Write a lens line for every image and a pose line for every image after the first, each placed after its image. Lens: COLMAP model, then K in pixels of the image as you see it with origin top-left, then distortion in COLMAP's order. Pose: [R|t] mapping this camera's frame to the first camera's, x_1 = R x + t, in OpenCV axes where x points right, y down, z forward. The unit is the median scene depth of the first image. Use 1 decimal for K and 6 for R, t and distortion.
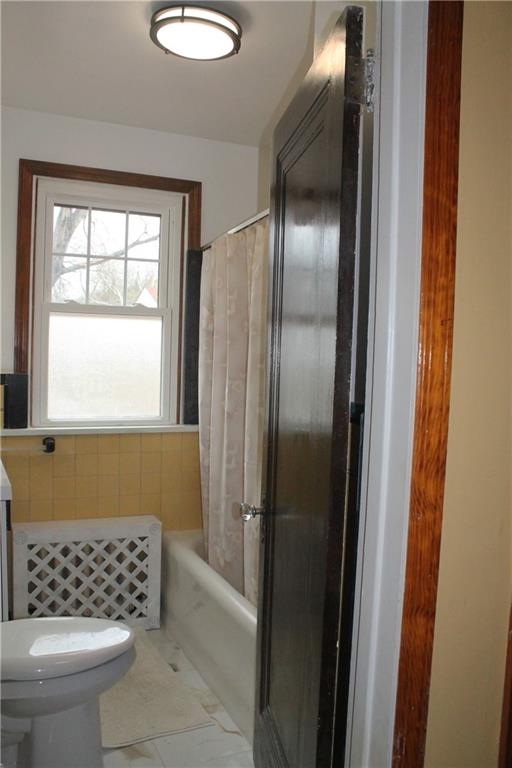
lens RADIAL K [[654.0, 0, 262.4], [0, 654.0, 384.1], [0, 0, 1]] dist [-0.162134, 0.137109]
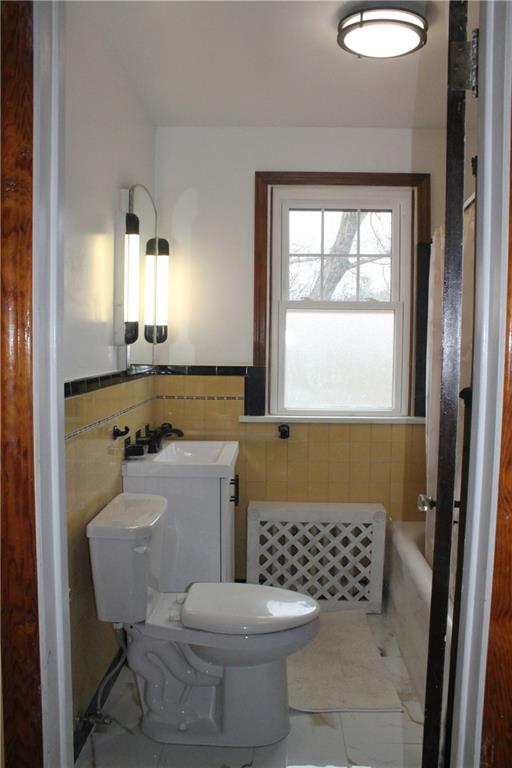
lens RADIAL K [[654.0, 0, 254.0], [0, 654.0, 383.0], [0, 0, 1]] dist [-0.162134, 0.137109]
pose [[0.888862, 0.010020, -0.458066, 0.128276], [-0.005287, 0.999919, 0.011612, -0.000040], [0.458145, -0.007900, 0.888843, -0.004654]]
